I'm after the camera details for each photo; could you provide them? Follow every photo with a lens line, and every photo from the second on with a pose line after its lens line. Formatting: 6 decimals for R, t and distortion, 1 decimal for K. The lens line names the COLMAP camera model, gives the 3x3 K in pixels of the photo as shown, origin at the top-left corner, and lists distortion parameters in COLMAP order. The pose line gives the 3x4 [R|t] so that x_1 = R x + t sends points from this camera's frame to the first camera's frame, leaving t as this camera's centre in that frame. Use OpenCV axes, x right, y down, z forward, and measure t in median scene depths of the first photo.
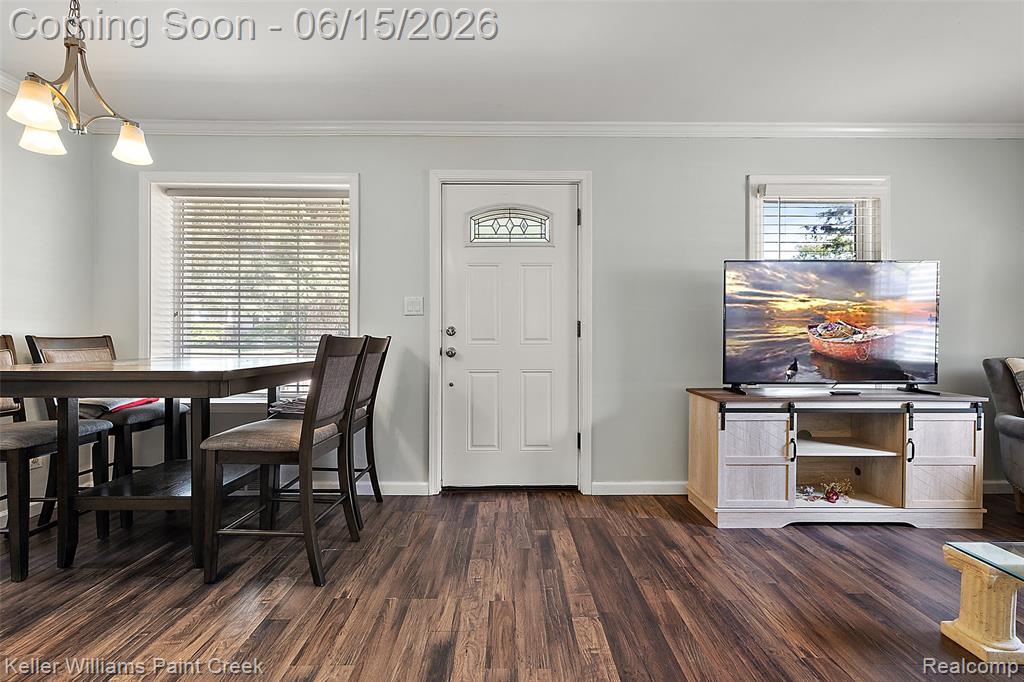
lens RADIAL K [[435.6, 0, 510.4], [0, 435.6, 336.6], [0, 0, 1]] dist [0.000463, -0.000671]
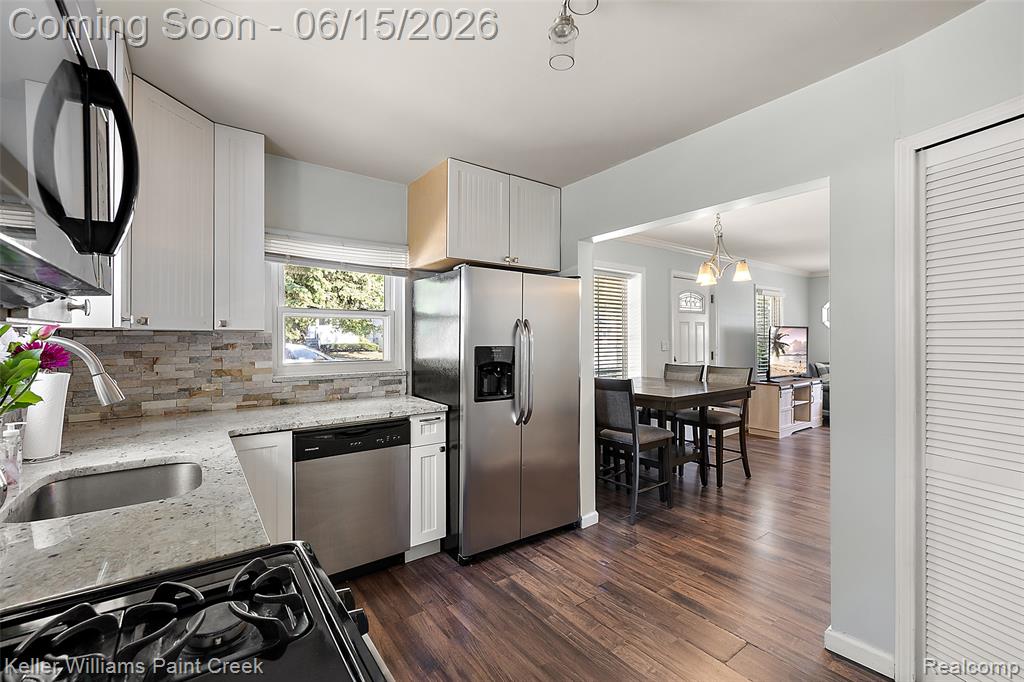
lens RADIAL K [[440.5, 0, 514.4], [0, 440.5, 330.8], [0, 0, 1]] dist [-0.000118, 0.000073]
pose [[0.804253, 0.004452, 0.594270, -1.955226], [0.004549, 0.999897, -0.013646, -0.118984], [-0.594269, 0.013678, 0.804150, -0.083629]]
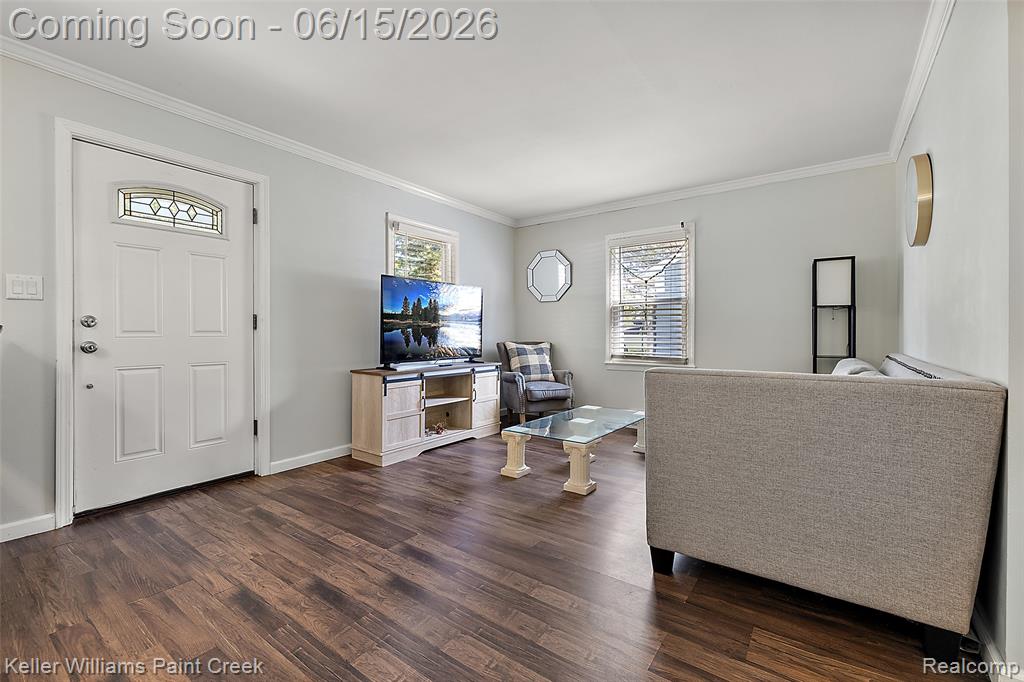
lens RADIAL K [[440.5, 0, 514.6], [0, 440.5, 333.7], [0, 0, 1]] dist [-0.000118, 0.000073]
pose [[0.589088, -0.001617, 0.808068, -0.373868], [0.001090, 0.999999, 0.001206, 0.011668], [-0.808068, 0.000170, 0.589089, -0.155527]]
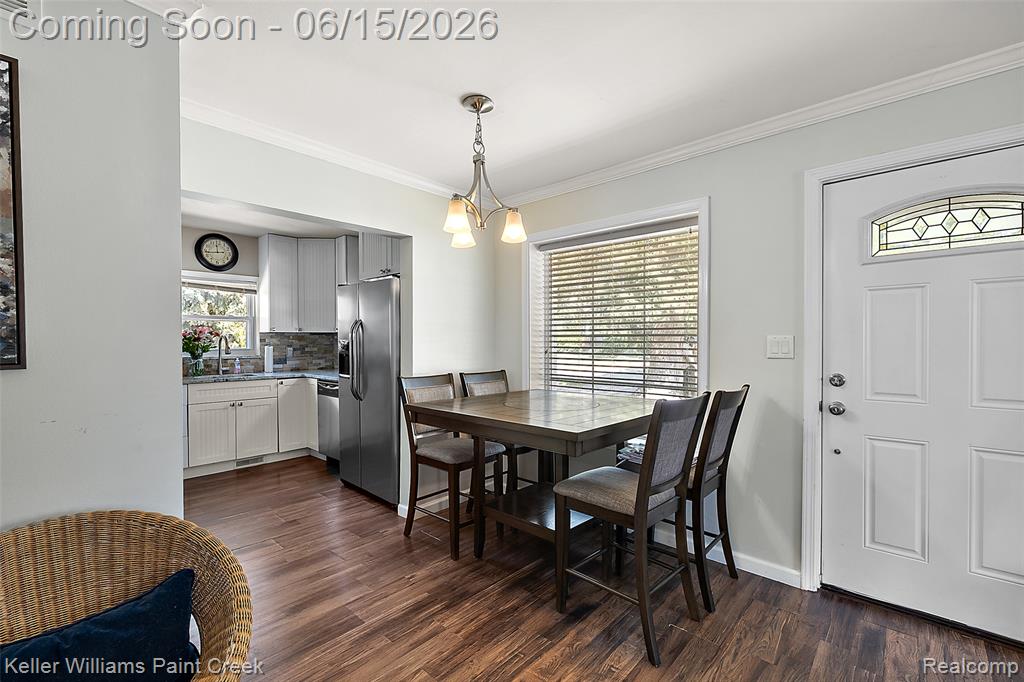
lens RADIAL K [[440.5, 0, 509.8], [0, 440.5, 347.6], [0, 0, 1]] dist [-0.000118, 0.000073]
pose [[0.732662, 0.006441, -0.680562, -0.038076], [0.005015, 0.999877, 0.014862, -0.091699], [0.680574, -0.014303, 0.732539, 0.074099]]
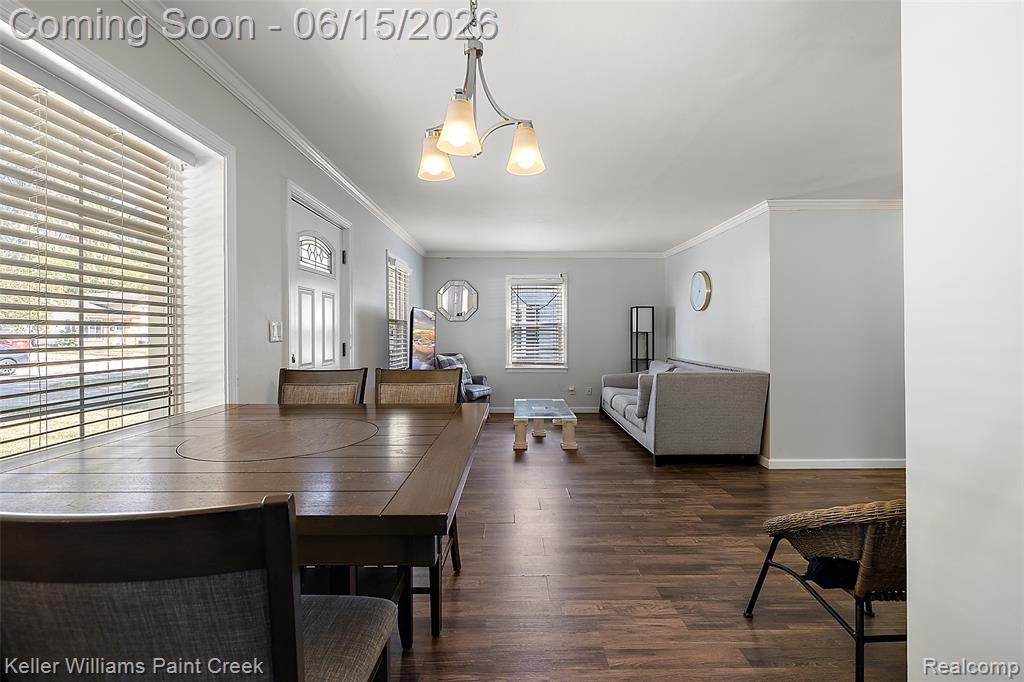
lens RADIAL K [[440.5, 0, 516.2], [0, 440.5, 337.2], [0, 0, 1]] dist [-0.000118, 0.000073]
pose [[-0.004553, -0.014444, 0.999885, -1.199942], [0.000282, 0.999896, 0.014445, -0.077229], [-0.999990, 0.000348, -0.004548, 0.584177]]
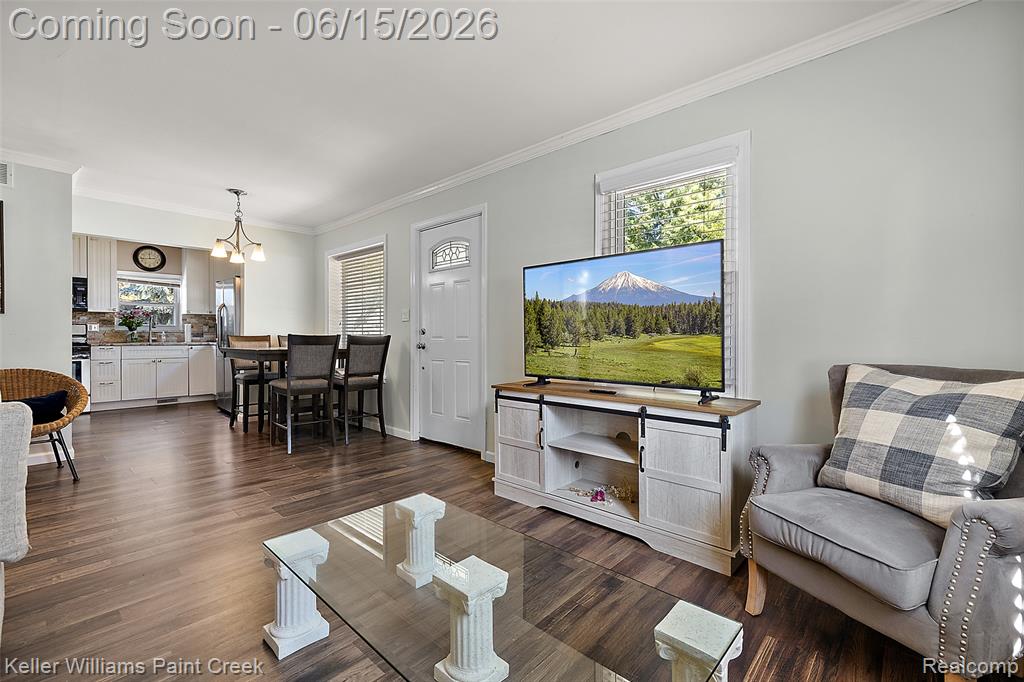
lens RADIAL K [[440.5, 0, 511.6], [0, 440.5, 337.8], [0, 0, 1]] dist [-0.000118, 0.000073]
pose [[0.731725, 0.001323, -0.681599, 1.216872], [0.001581, 0.999992, 0.003638, 0.004638], [0.681598, -0.003740, 0.731717, 0.133324]]
